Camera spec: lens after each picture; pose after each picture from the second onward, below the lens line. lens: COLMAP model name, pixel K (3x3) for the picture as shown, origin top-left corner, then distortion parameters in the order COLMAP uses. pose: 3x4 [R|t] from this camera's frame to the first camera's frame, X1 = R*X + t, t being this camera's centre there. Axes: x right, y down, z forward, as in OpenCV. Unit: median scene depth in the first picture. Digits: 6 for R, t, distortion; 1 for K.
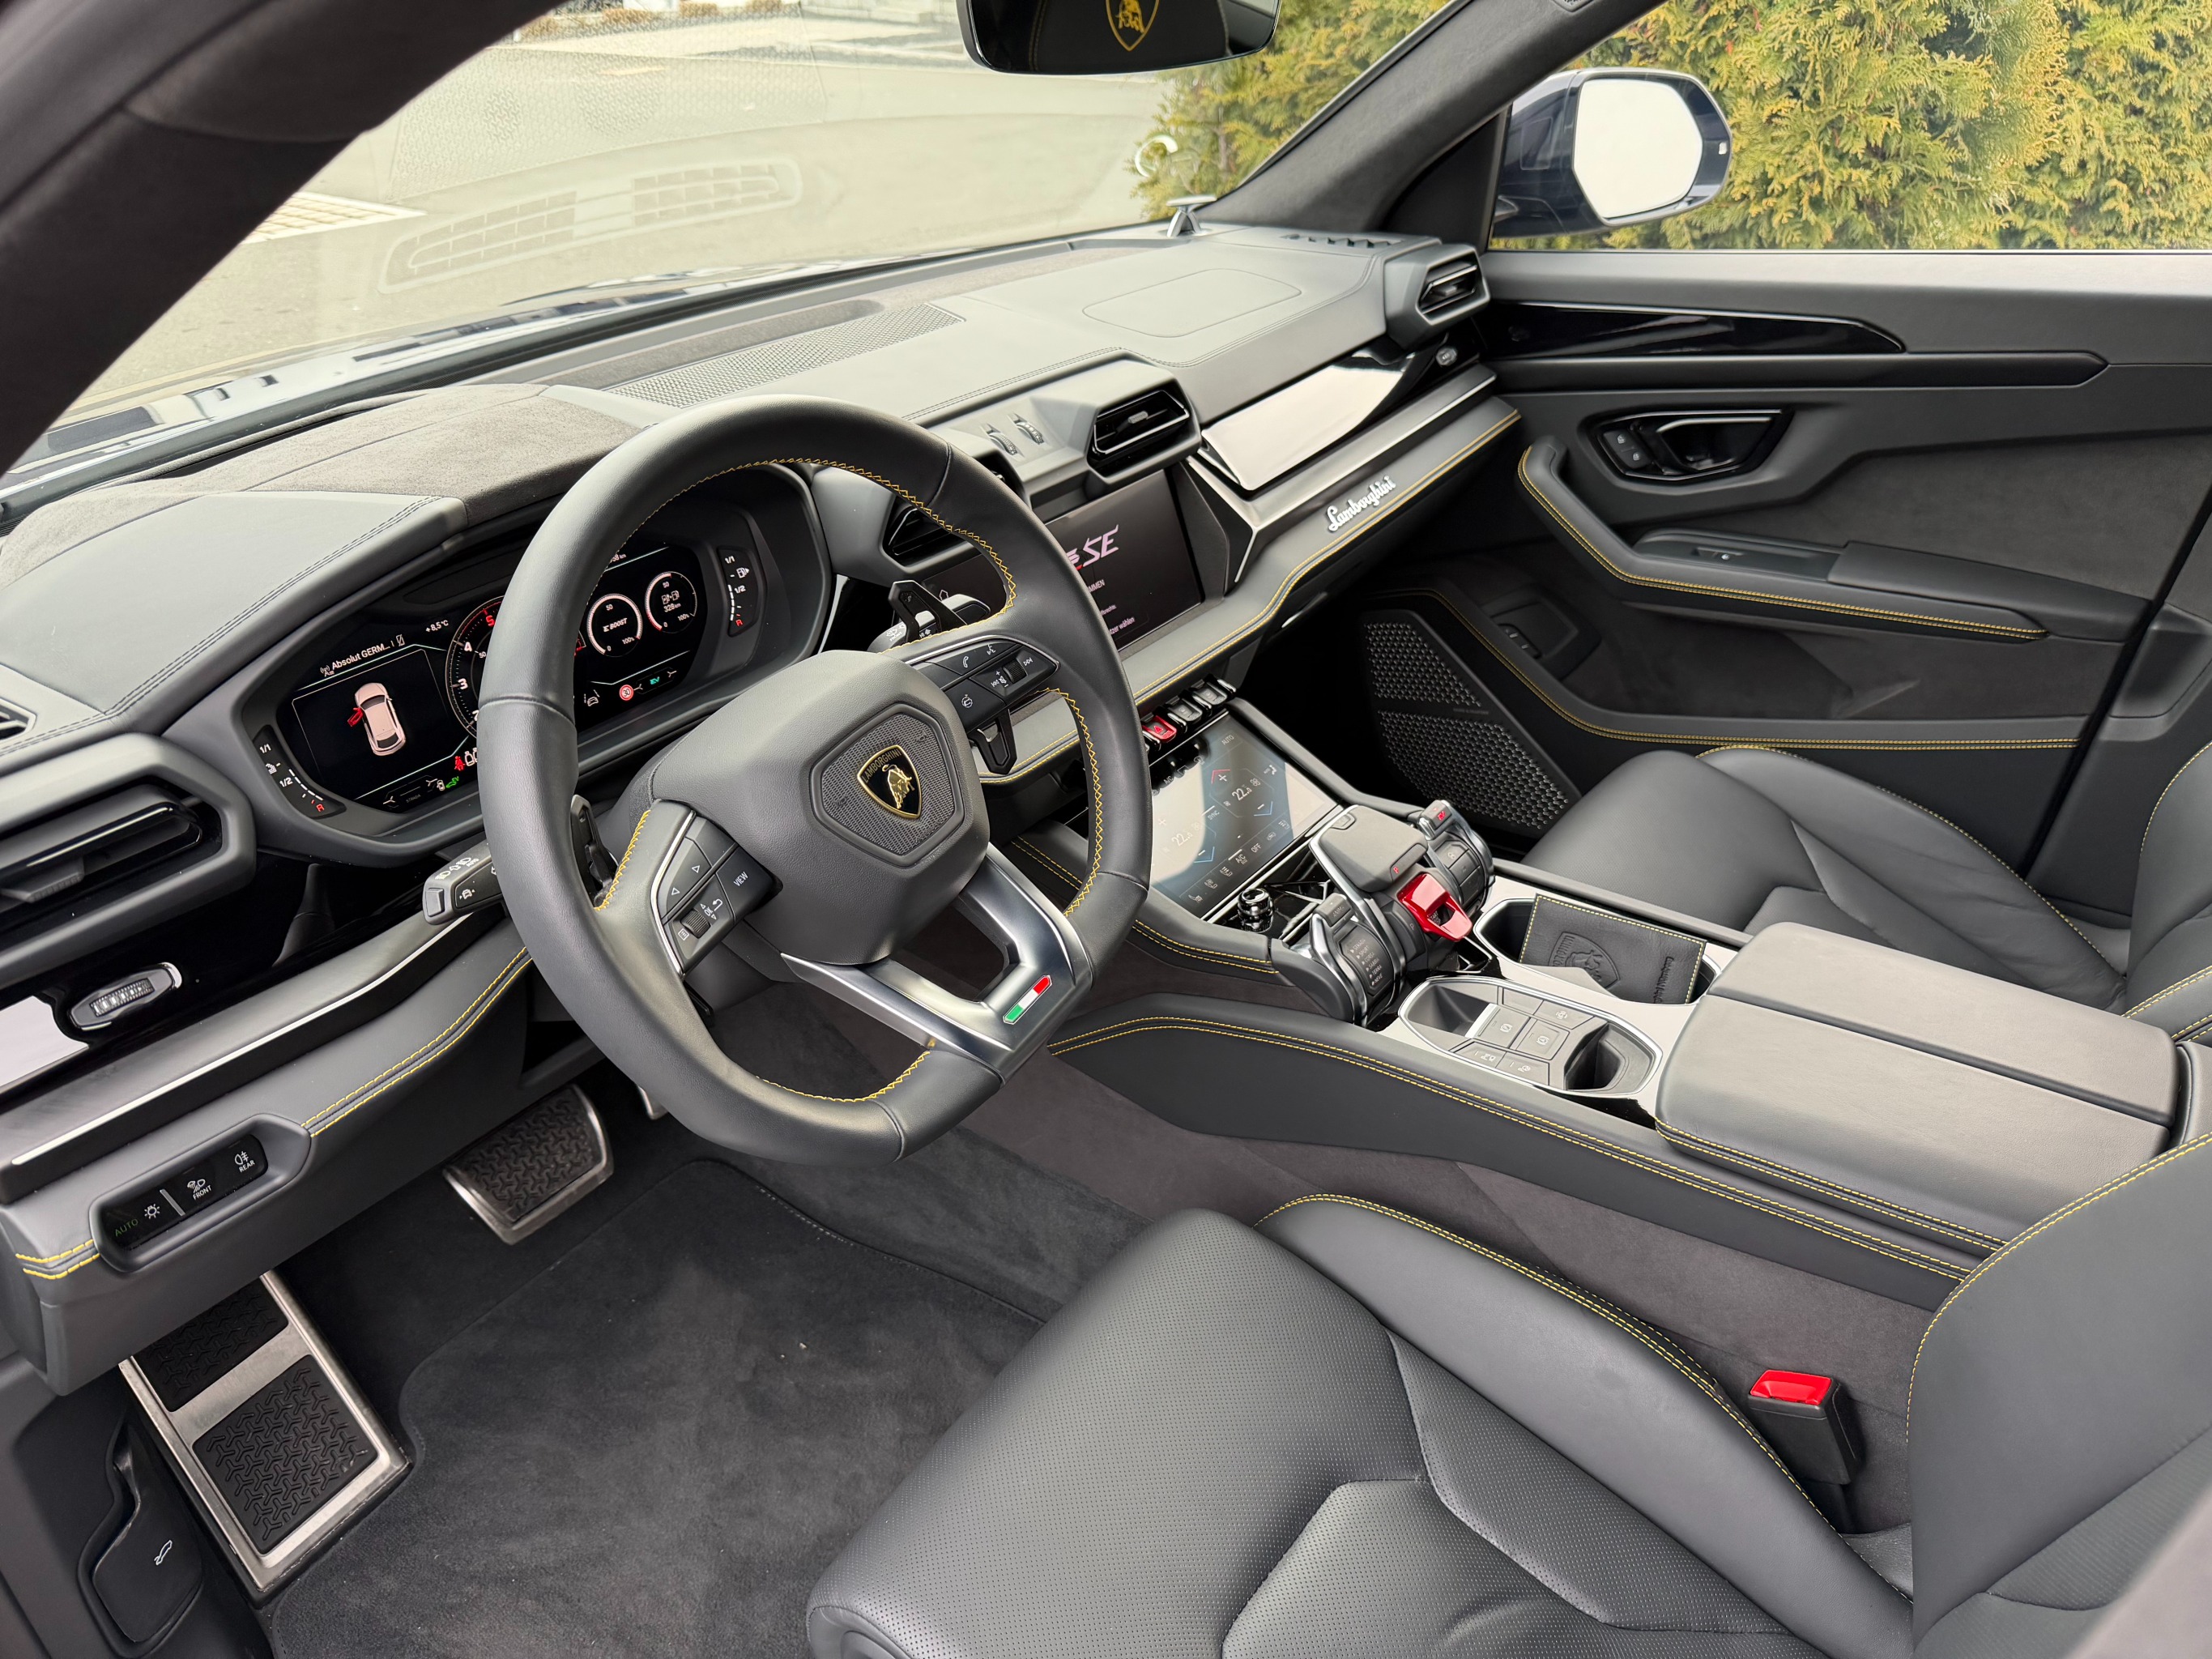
lens RADIAL K [[1586.9, 0, 1110.8], [0, 1586.9, 829.0], [0, 0, 1]] dist [0.035975, -0.005637]
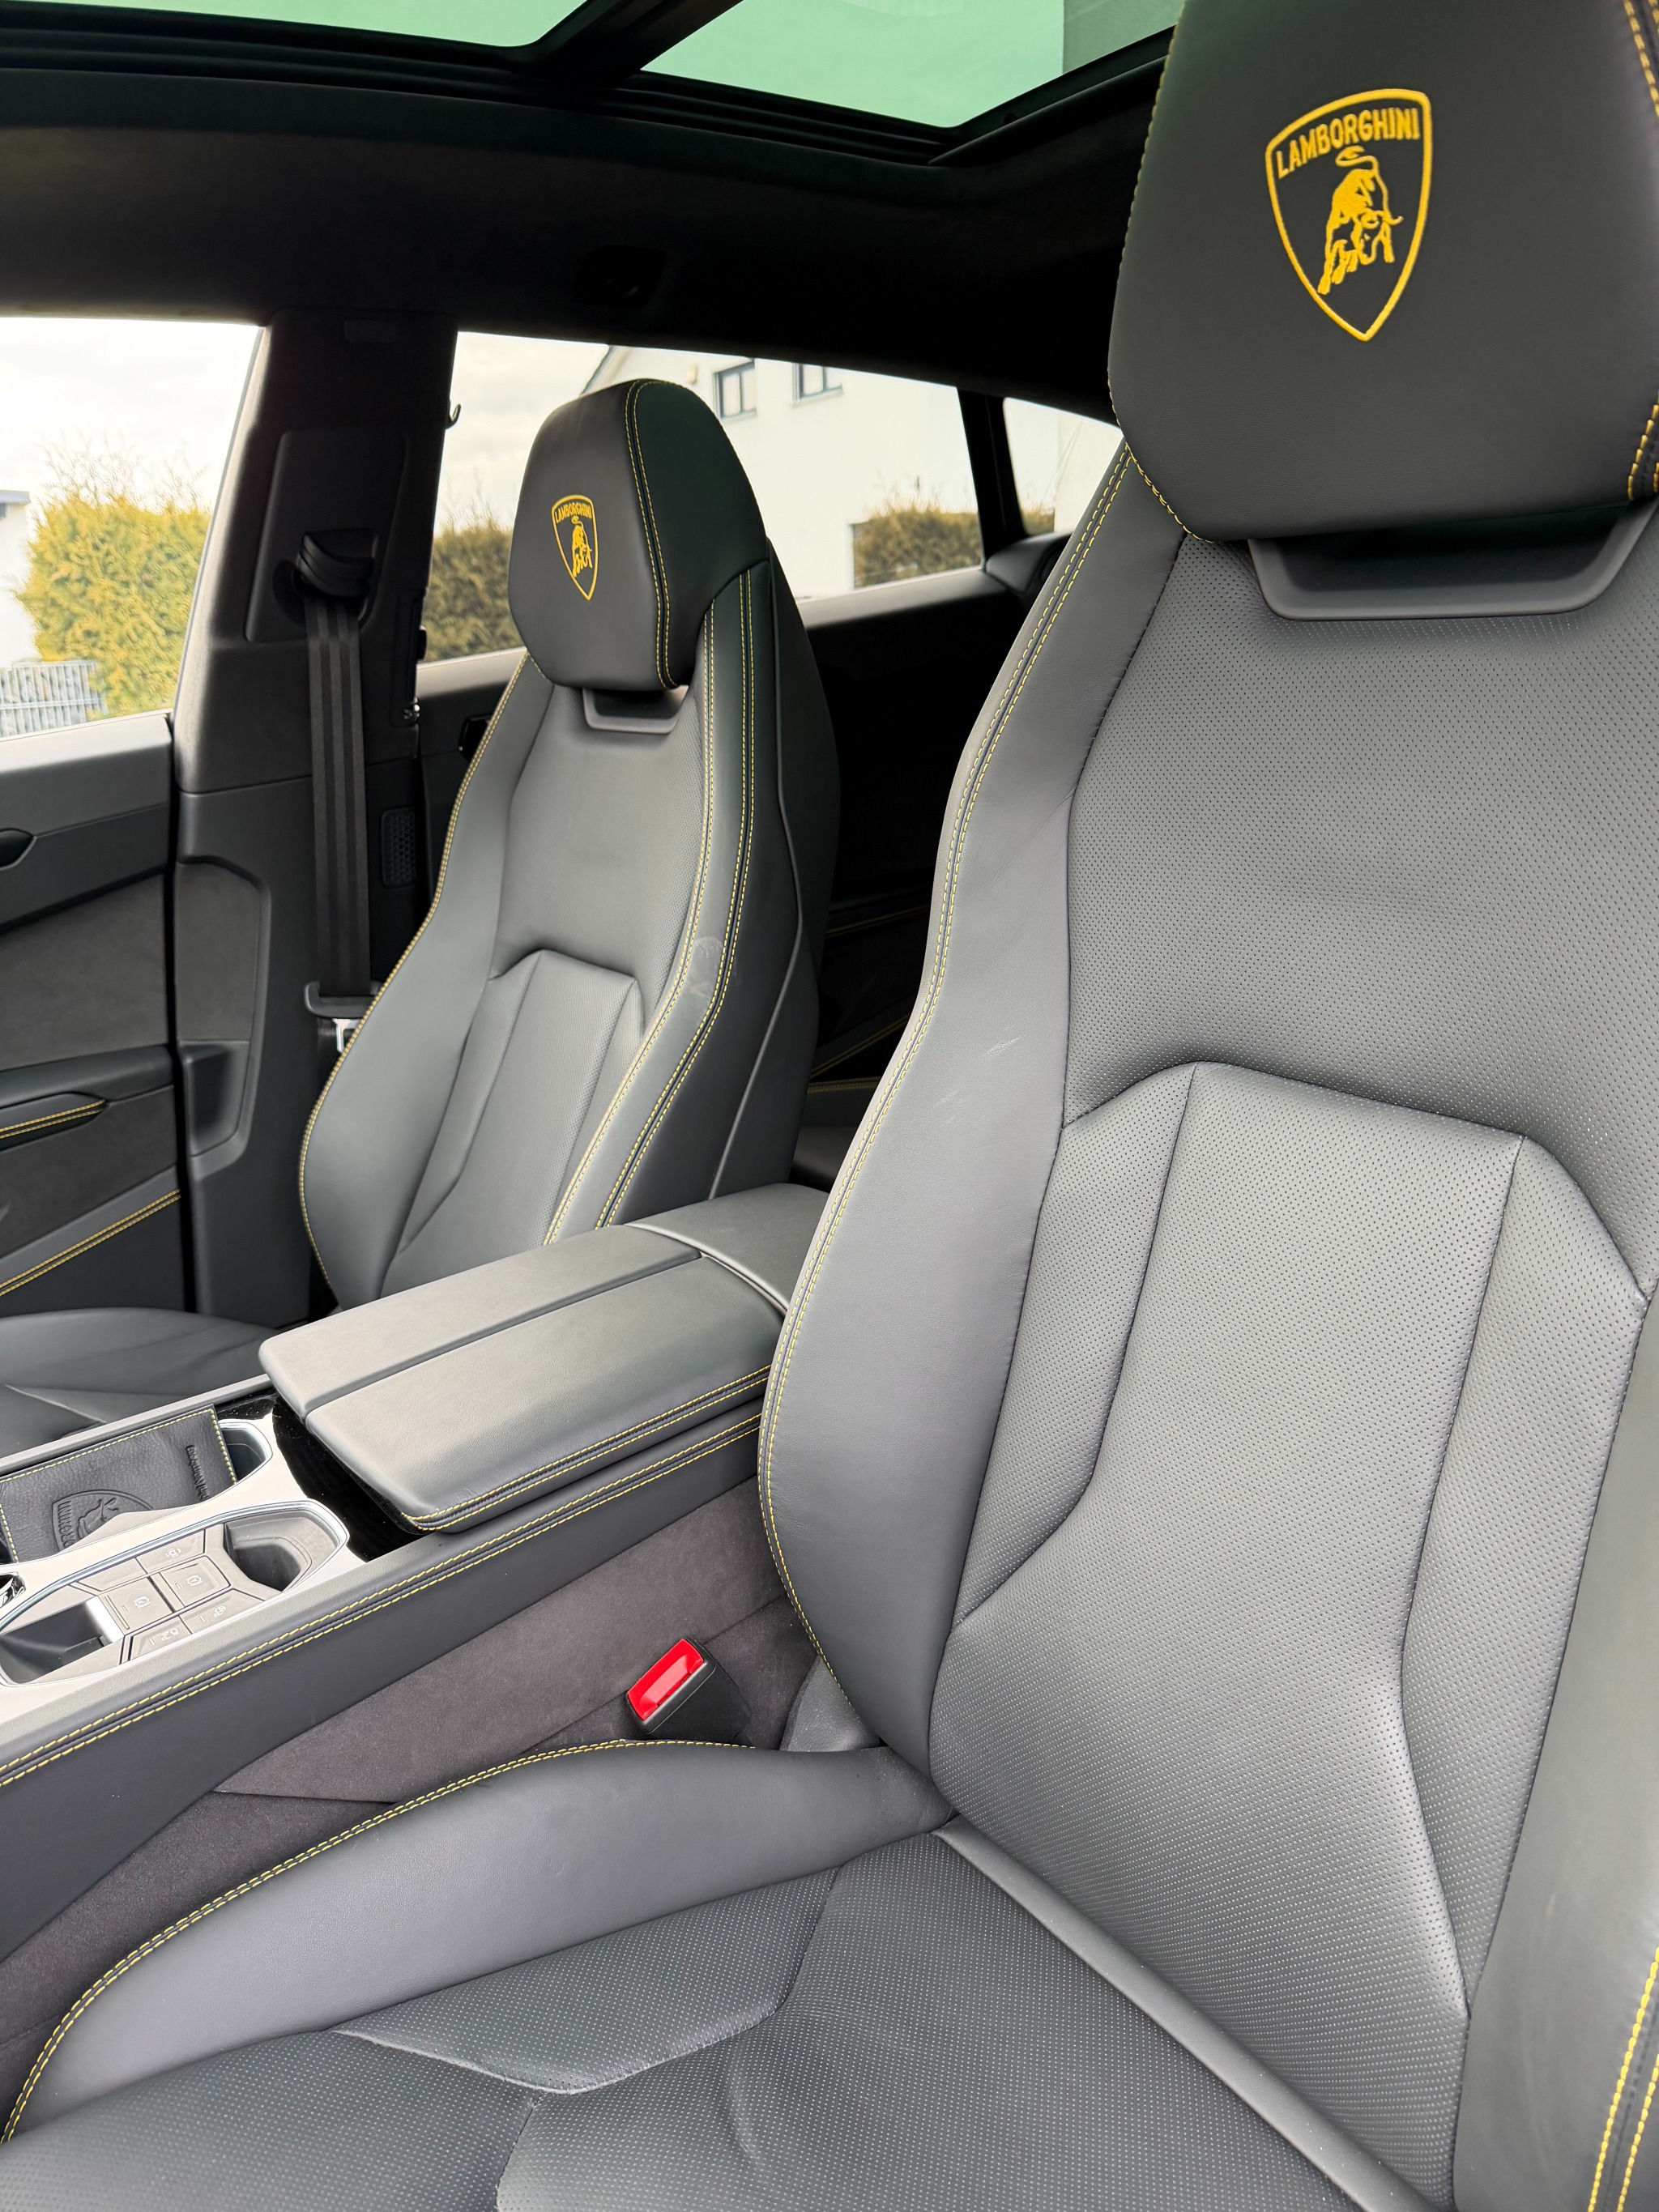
lens RADIAL K [[1586.9, 0, 839.0], [0, 1586.9, 1116.3], [0, 0, 1]] dist [0.035975, -0.005637]
pose [[0.314870, -0.305075, 0.898769, -0.184883], [0.525726, 0.844461, 0.102460, 0.024550], [-0.790233, 0.440245, 0.426281, 0.271524]]
